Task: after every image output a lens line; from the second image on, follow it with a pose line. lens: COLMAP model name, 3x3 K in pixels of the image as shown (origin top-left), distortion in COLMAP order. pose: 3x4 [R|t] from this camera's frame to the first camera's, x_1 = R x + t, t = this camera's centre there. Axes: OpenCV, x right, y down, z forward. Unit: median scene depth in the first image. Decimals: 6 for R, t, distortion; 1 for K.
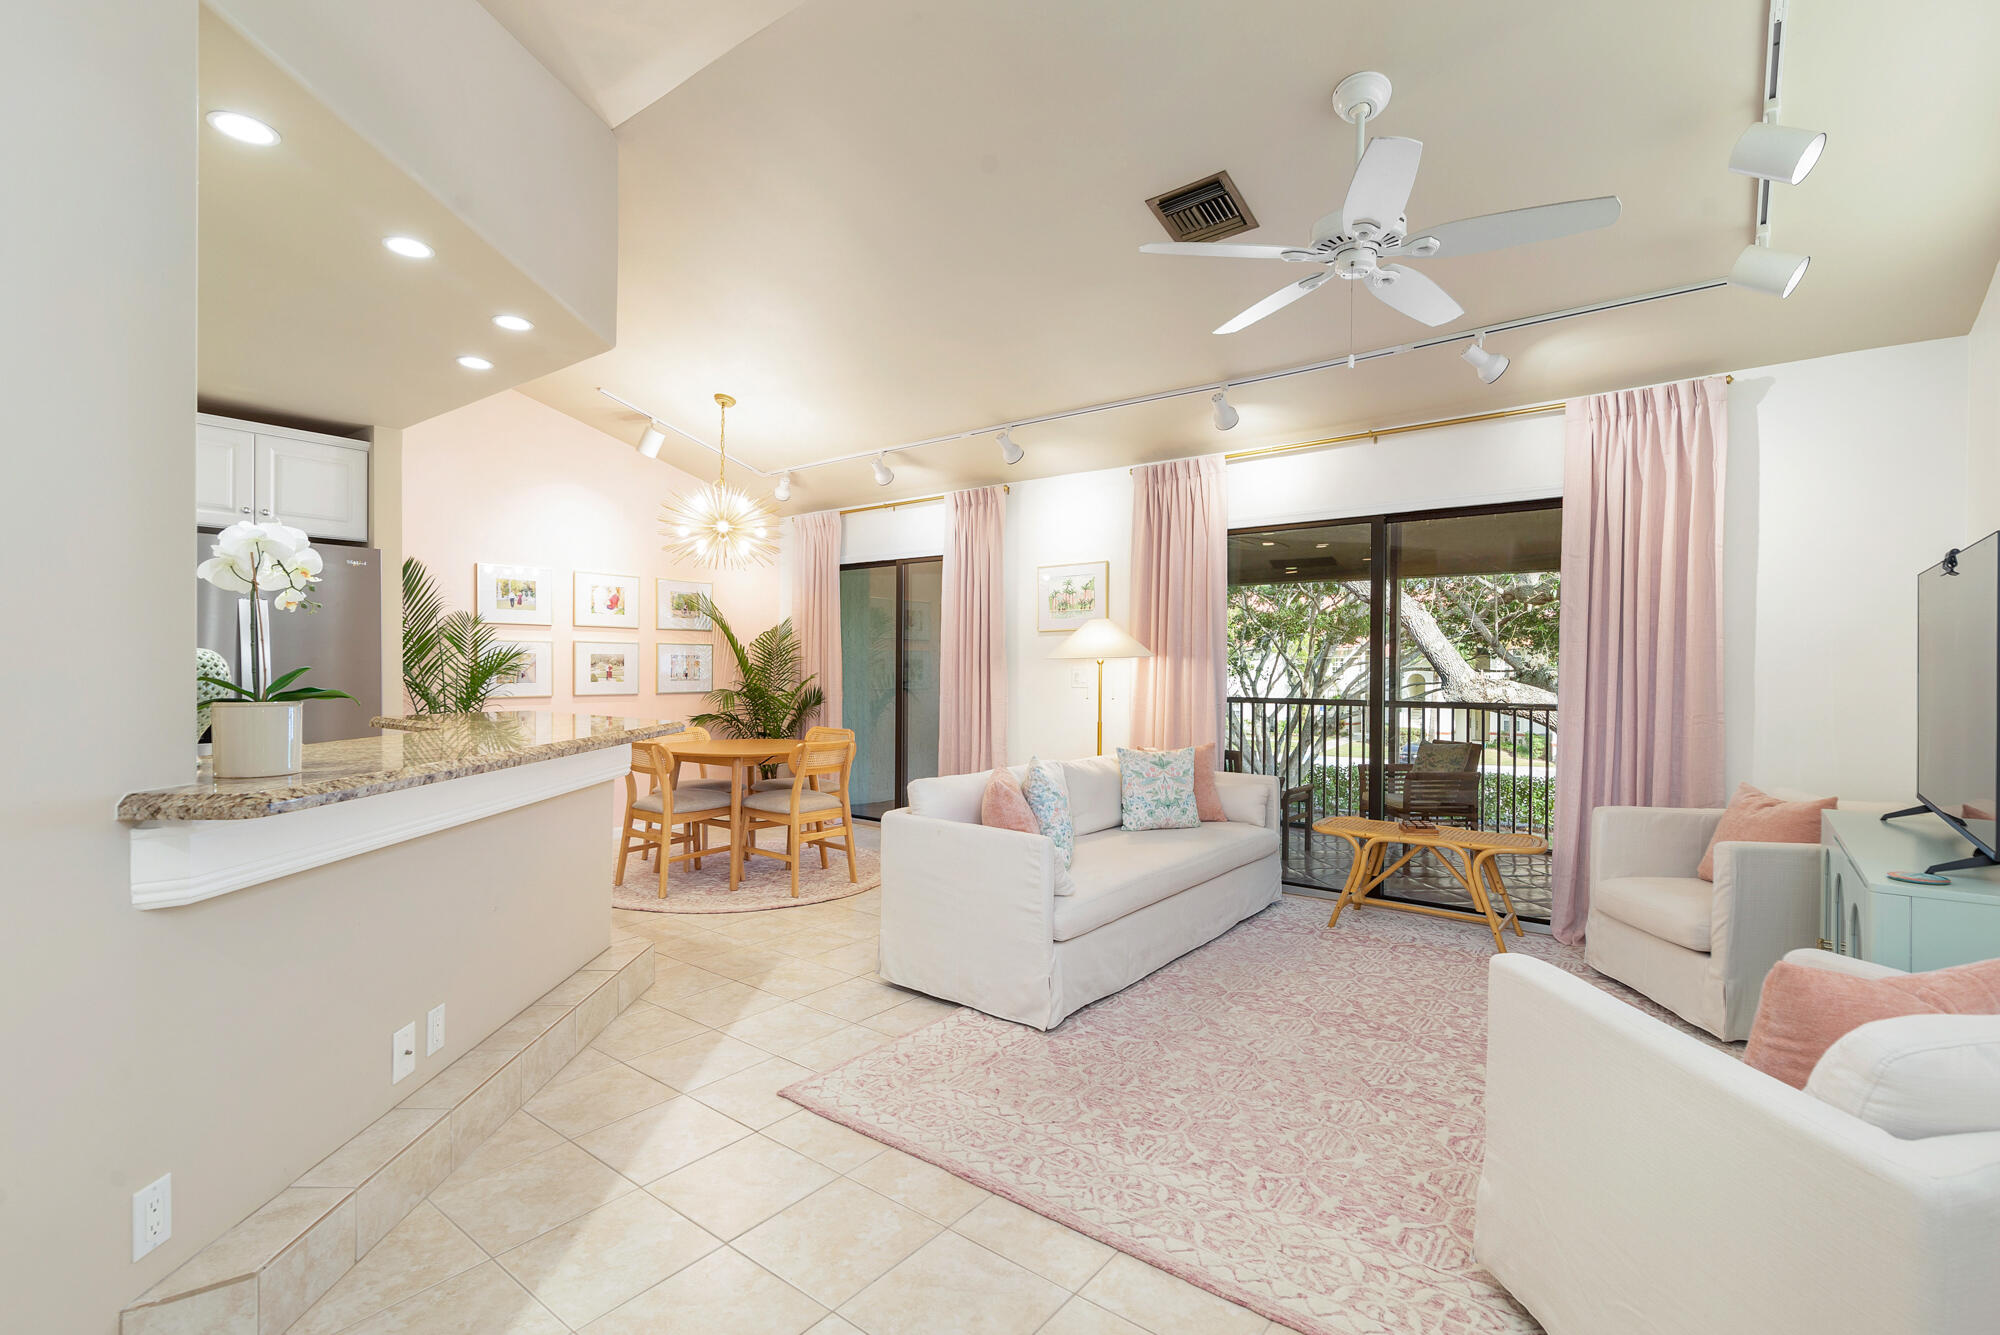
lens RADIAL K [[913.0, 0, 996.6], [0, 913.0, 678.8], [0, 0, 1]] dist [-0.000378, -0.000258]
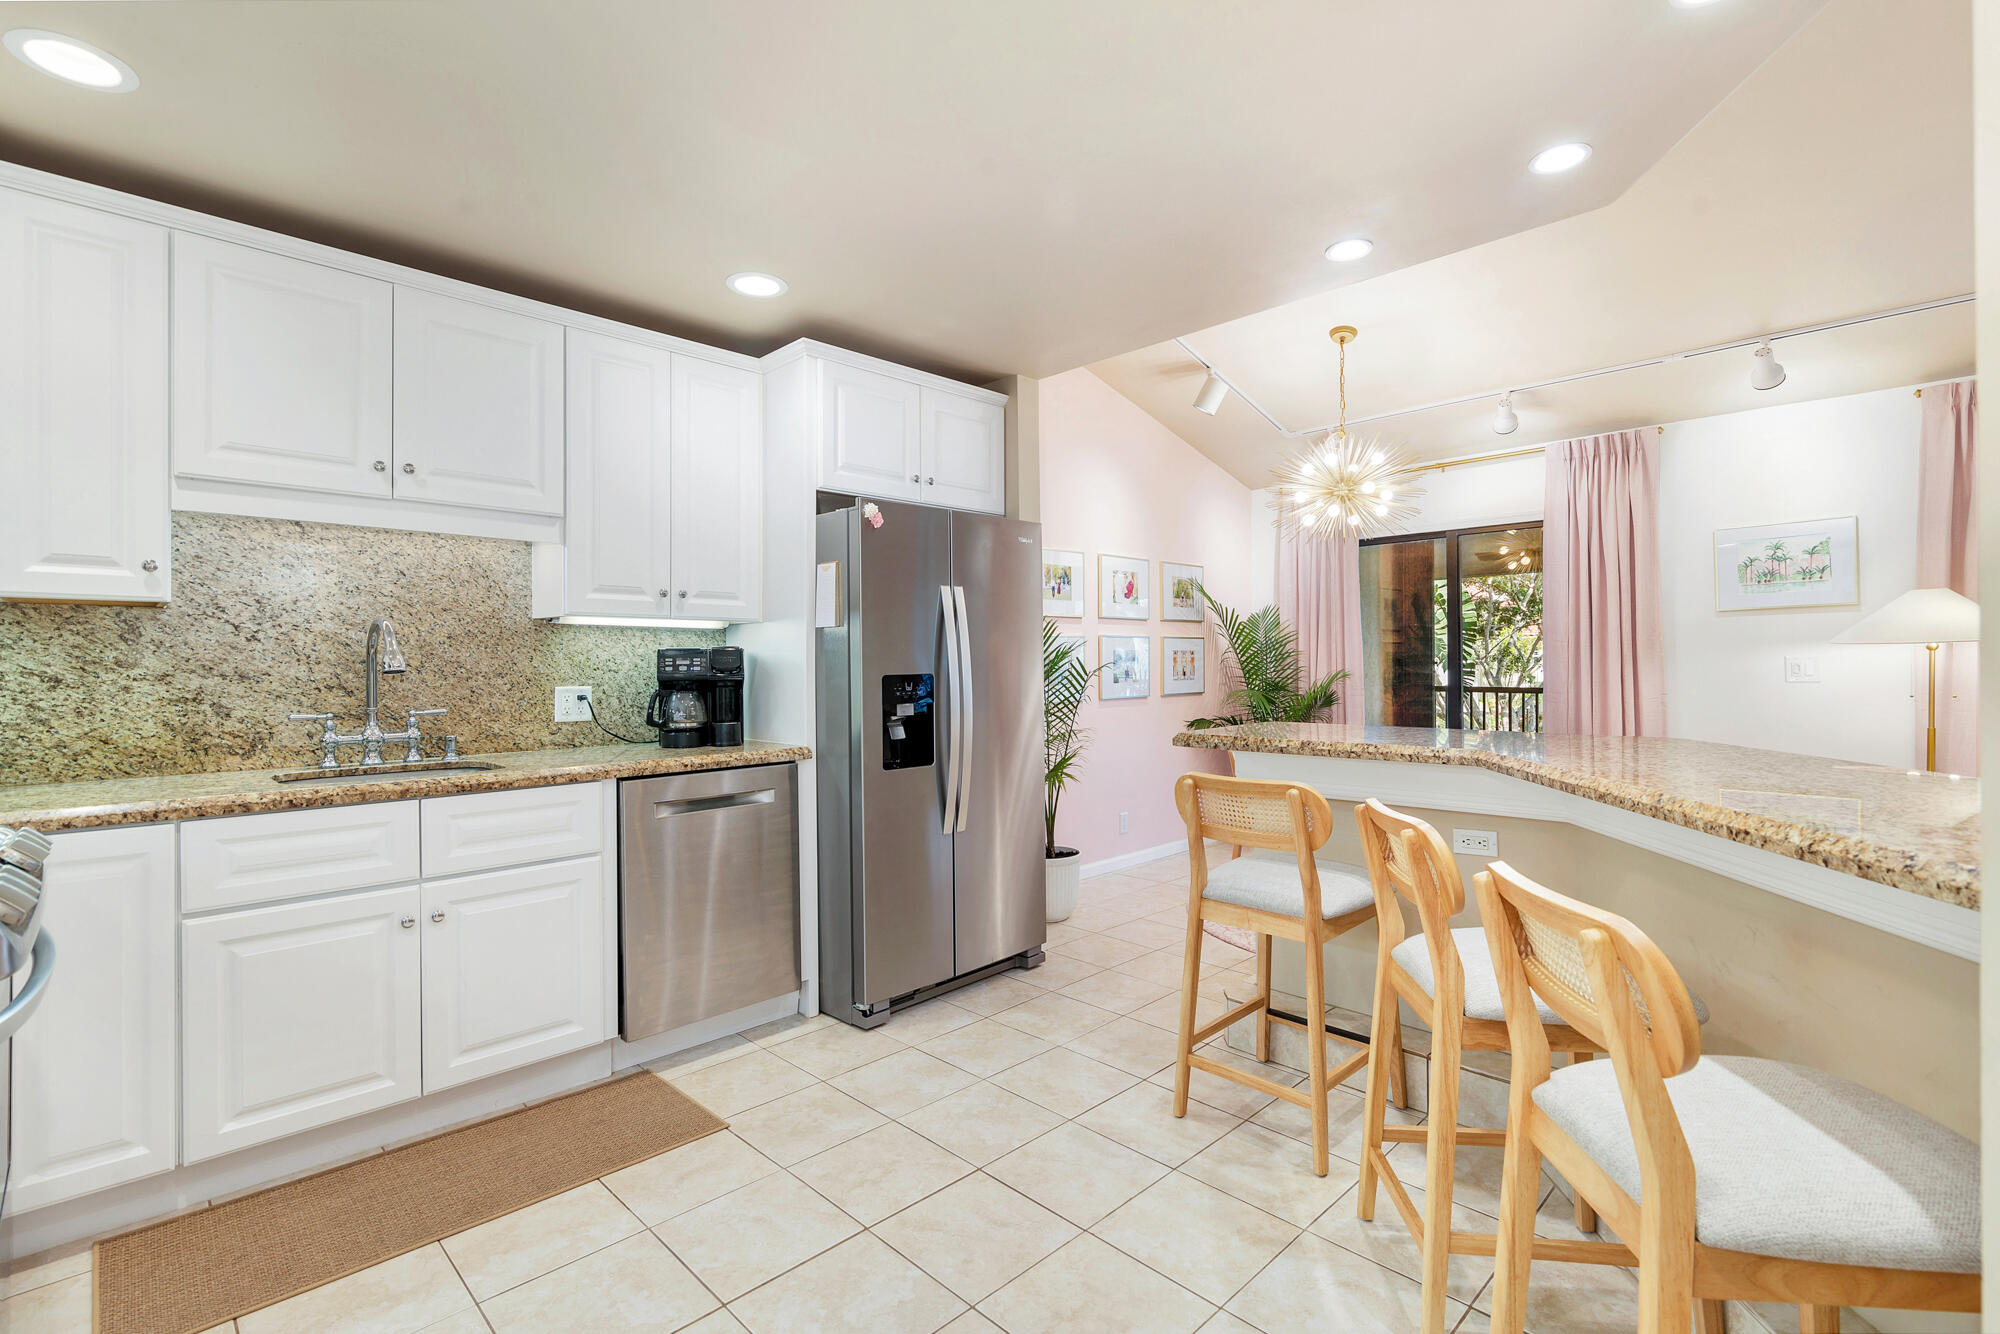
lens RADIAL K [[914.9, 0, 1000.0], [0, 914.9, 667.0], [0, 0, 1]] dist [0.001016, 0.000076]
pose [[0.991820, -0.016120, -0.126620, -0.436519], [0.014902, 0.999833, -0.010565, -0.004281], [0.126769, 0.008592, 0.991895, 0.134863]]
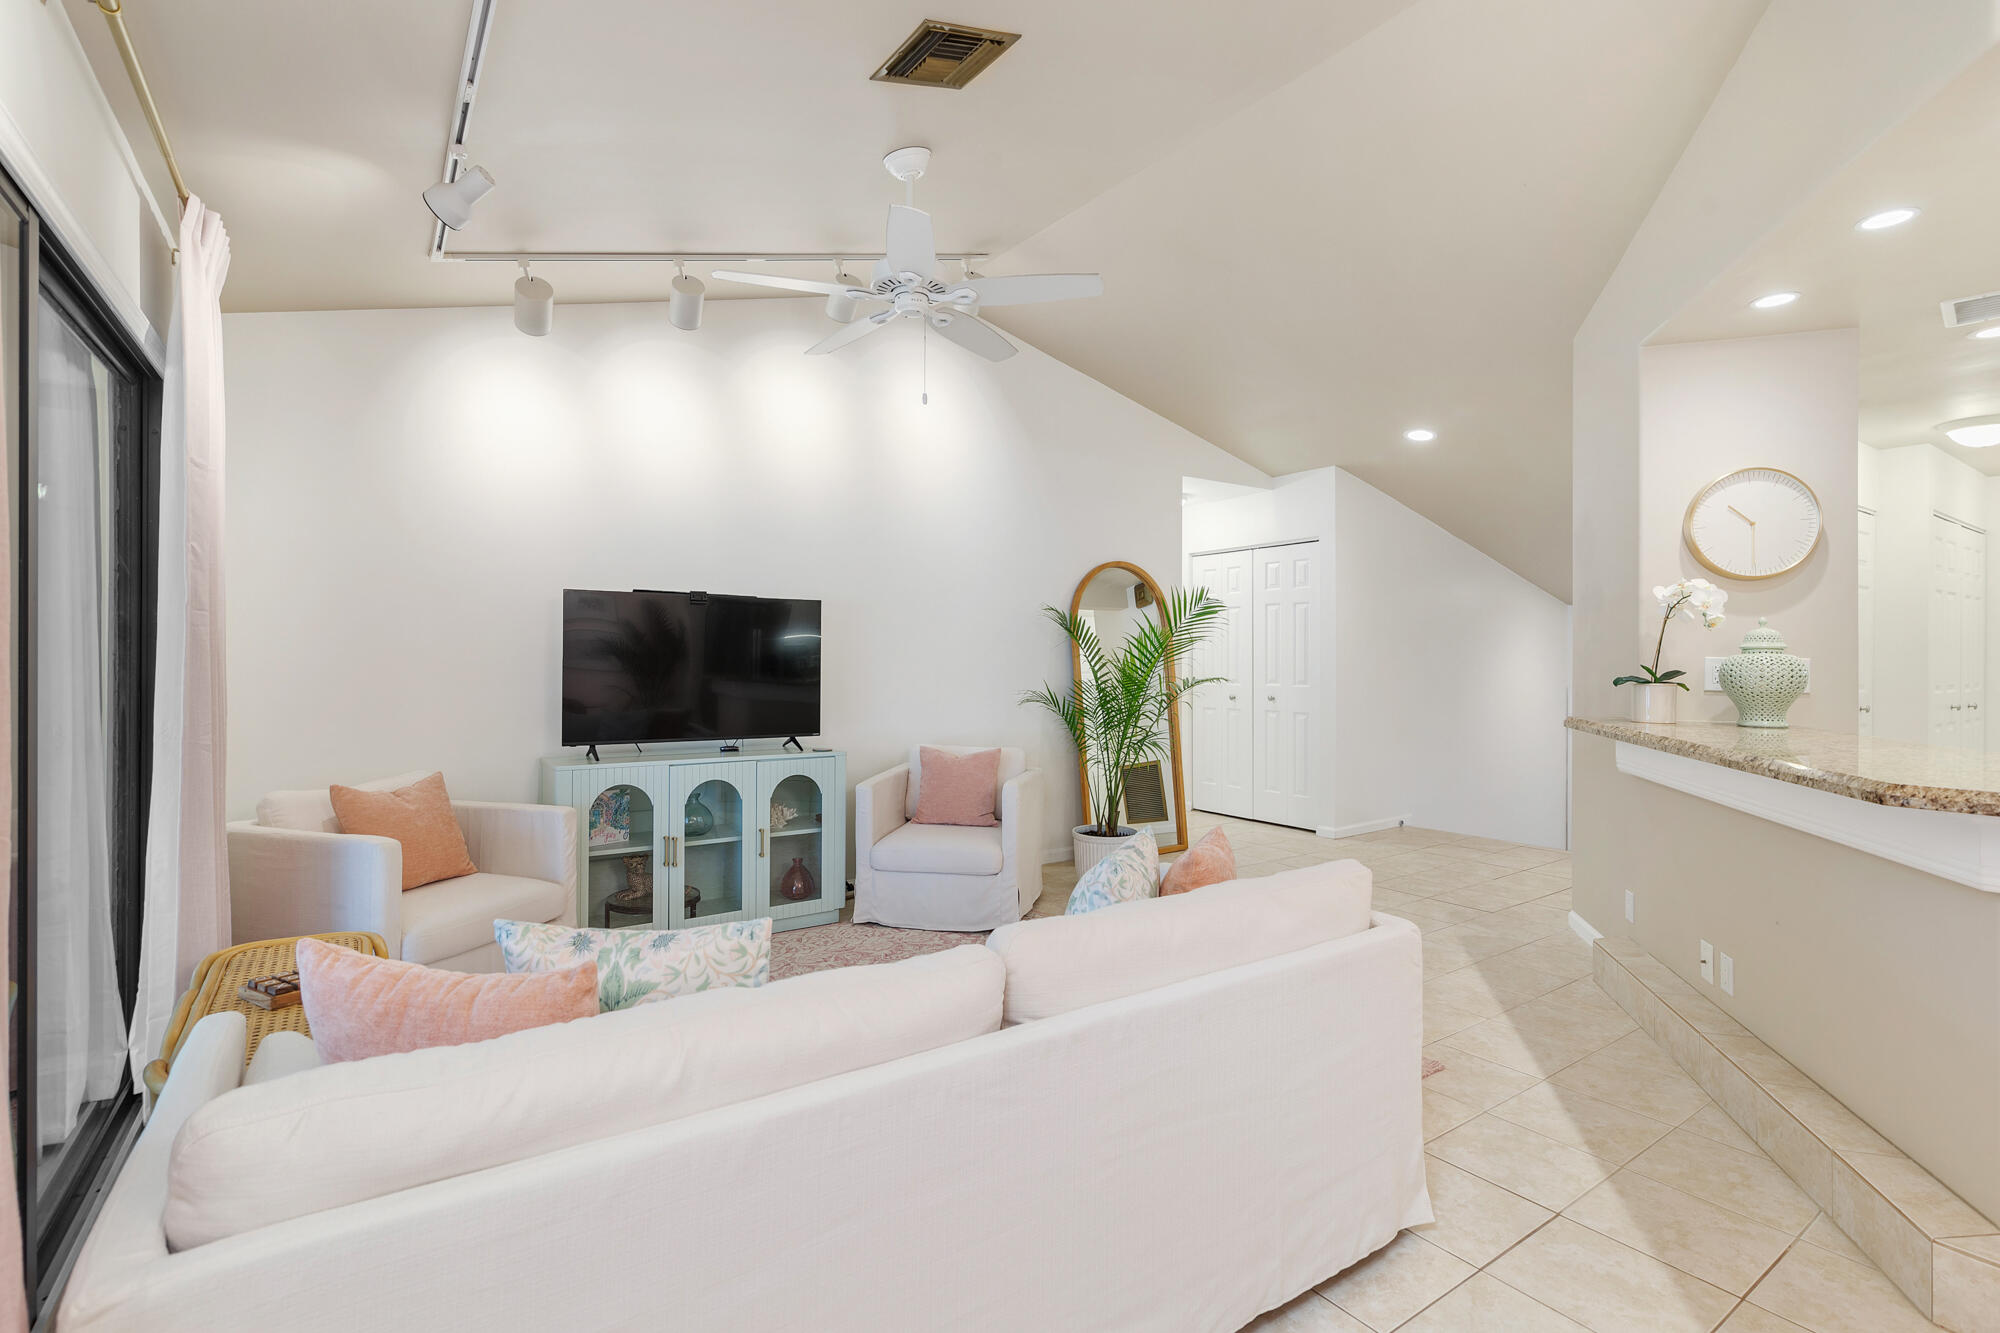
lens RADIAL K [[923.1, 0, 995.1], [0, 923.1, 655.0], [0, 0, 1]] dist [0.000960, 0.000569]
pose [[-0.953889, -0.007748, 0.300060, -0.025742], [-0.004742, 0.999931, 0.010746, -0.013288], [-0.300123, 0.008827, -0.953860, 0.903902]]
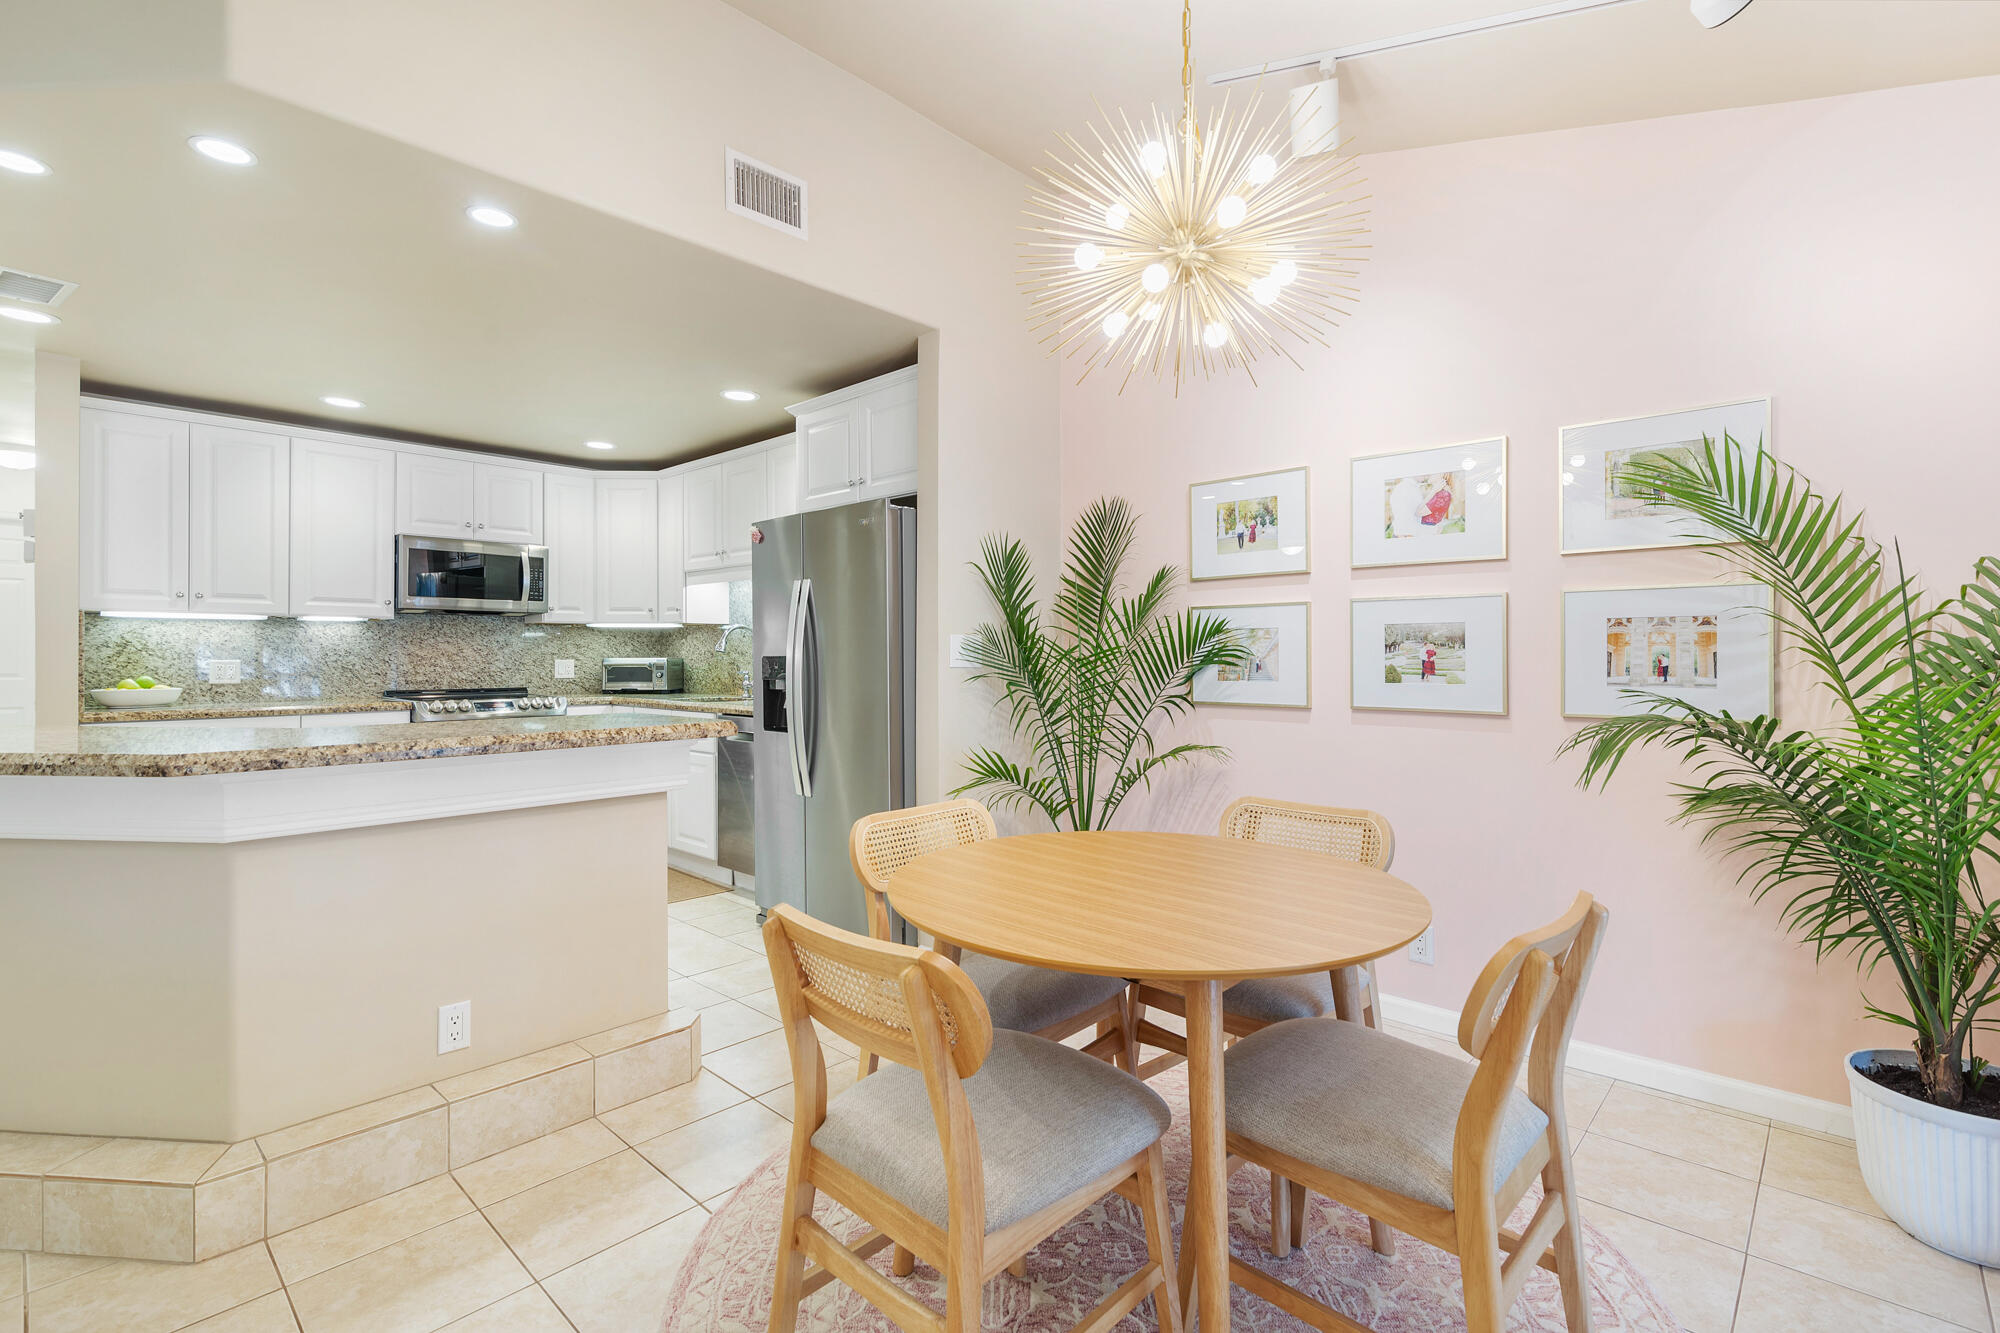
lens RADIAL K [[911.6, 0, 999.5], [0, 911.6, 655.3], [0, 0, 1]] dist [0.001132, -0.000518]
pose [[-0.094492, -0.008483, -0.995489, 0.050690], [-0.013688, 0.999880, -0.007221, -0.004619], [0.995431, 0.012943, -0.094597, 0.834810]]
